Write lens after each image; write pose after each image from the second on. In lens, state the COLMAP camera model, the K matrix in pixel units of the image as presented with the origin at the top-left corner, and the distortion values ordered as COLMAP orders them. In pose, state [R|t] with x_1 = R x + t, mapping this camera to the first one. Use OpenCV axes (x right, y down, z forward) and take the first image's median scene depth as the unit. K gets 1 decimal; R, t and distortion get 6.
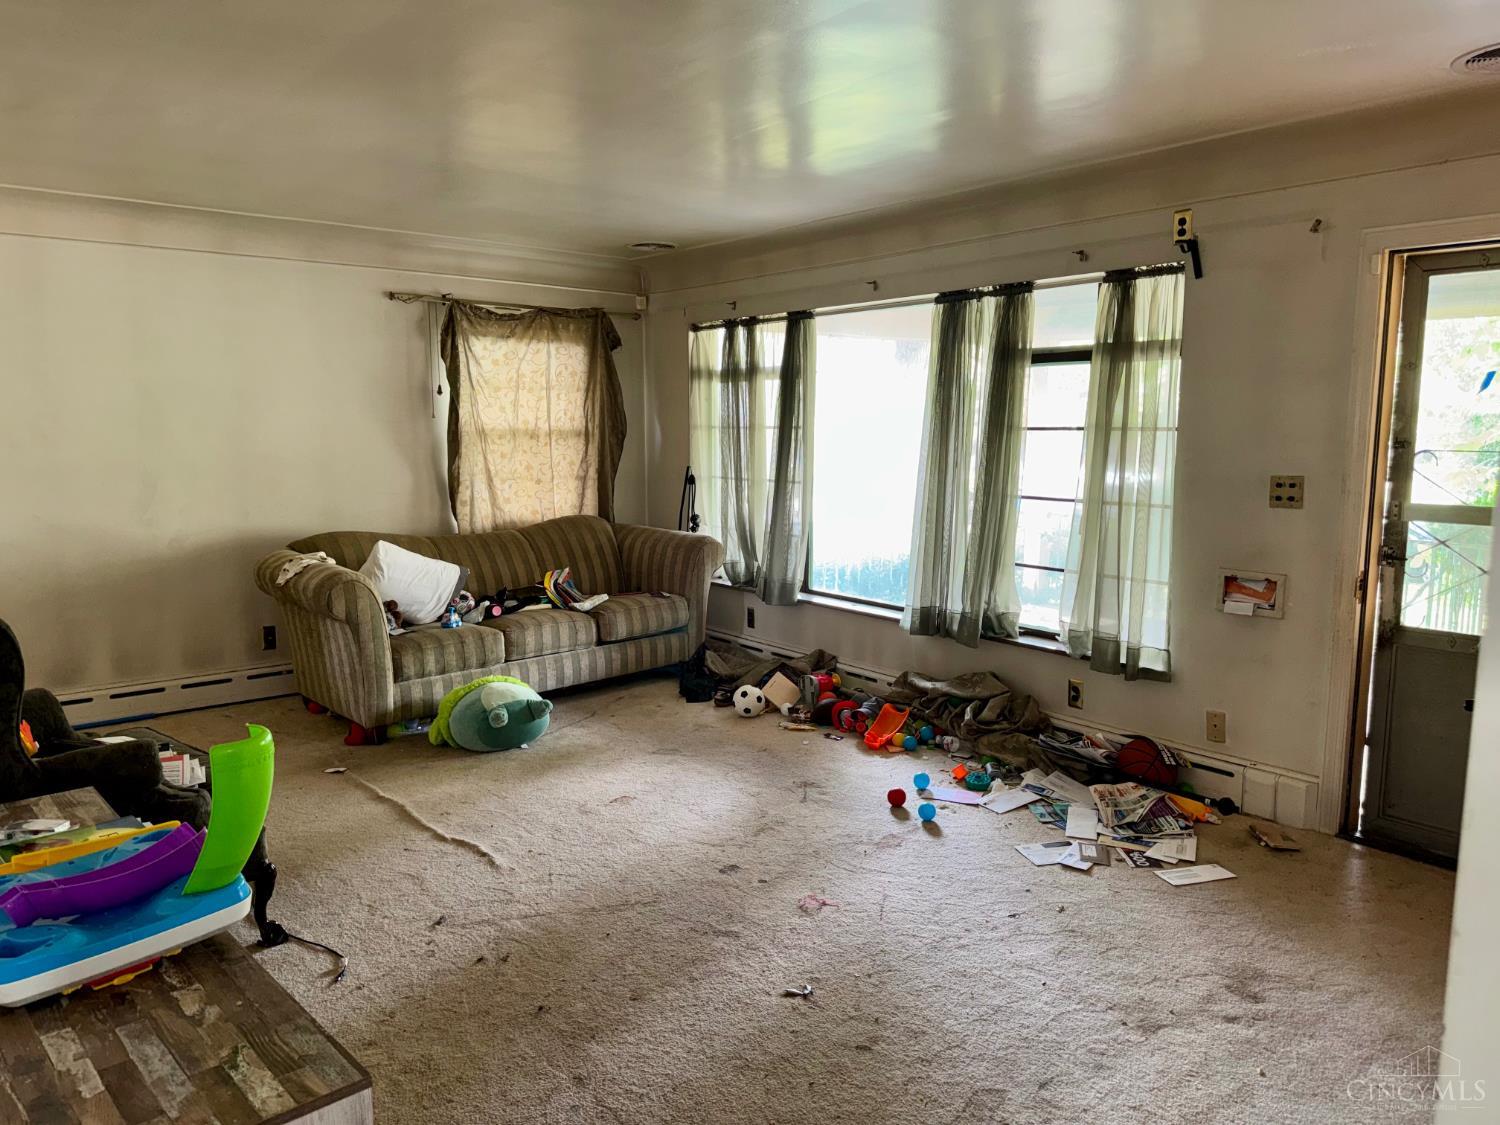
lens RADIAL K [[1071.0, 0, 754.6], [0, 1071.0, 570.5], [0, 0, 1]] dist [0.118233, -0.201731]
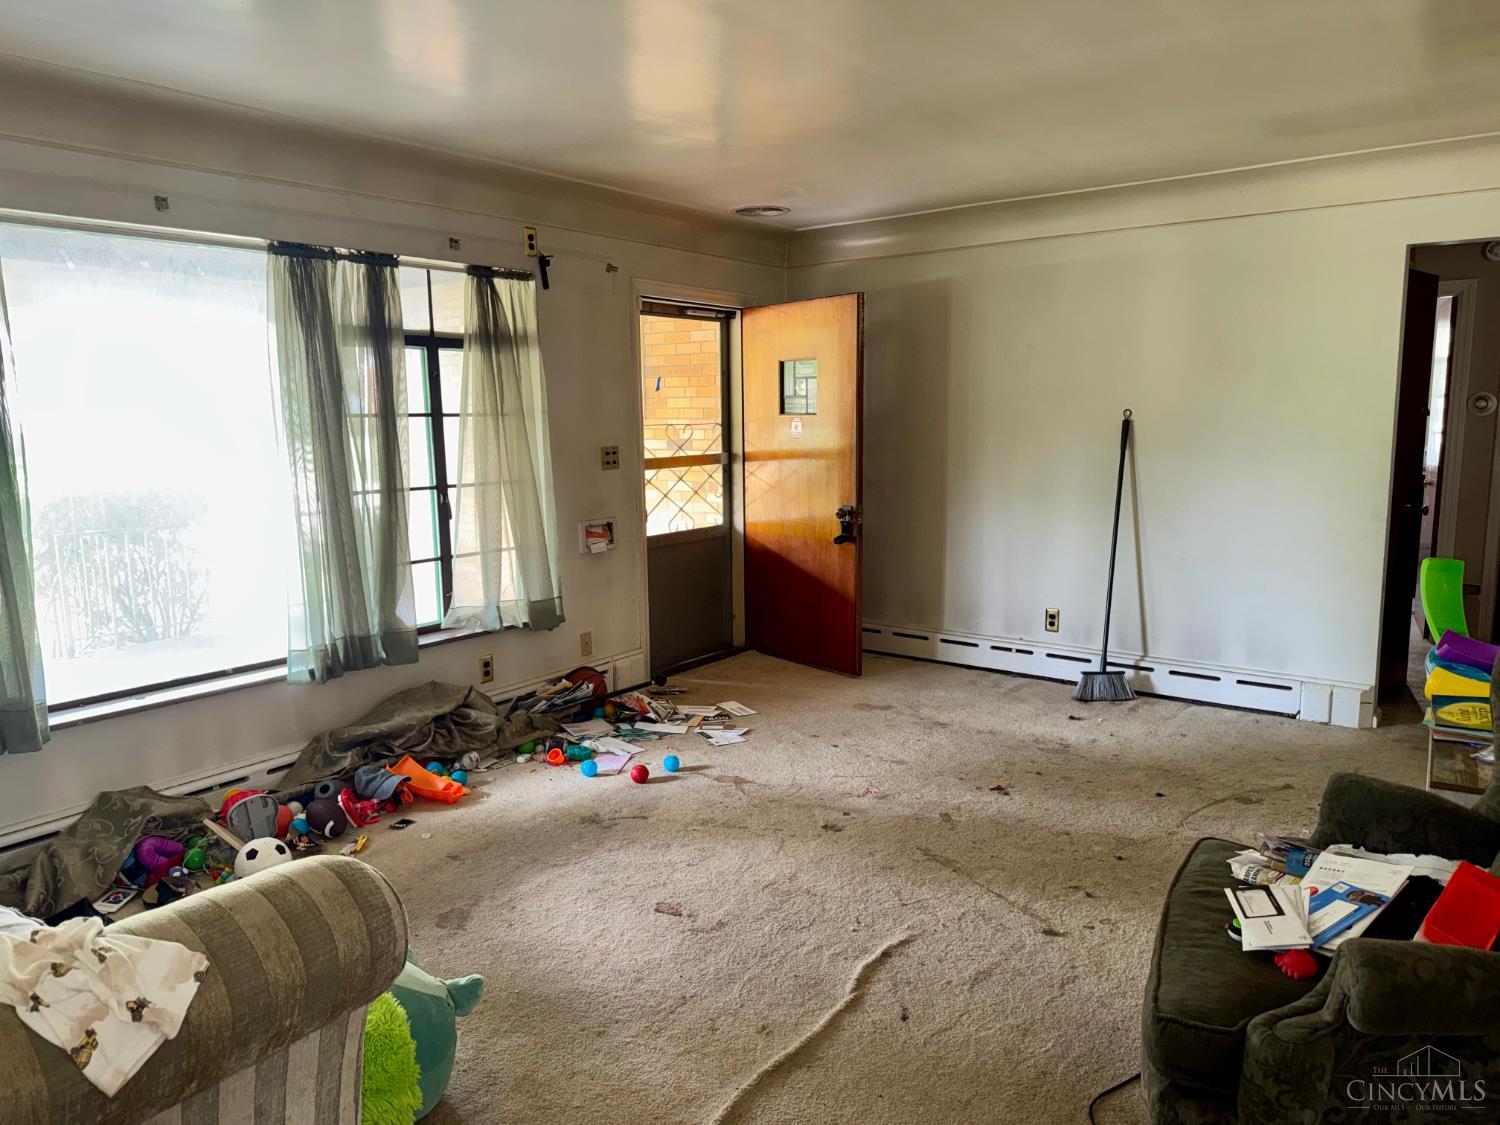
lens RADIAL K [[1071.0, 0, 754.6], [0, 1071.0, 570.5], [0, 0, 1]] dist [0.118233, -0.201731]
pose [[-0.258691, -0.147973, 0.954559, -0.842717], [0.141263, 0.971778, 0.188926, -0.155567], [-0.955575, 0.183717, -0.230487, 1.096499]]
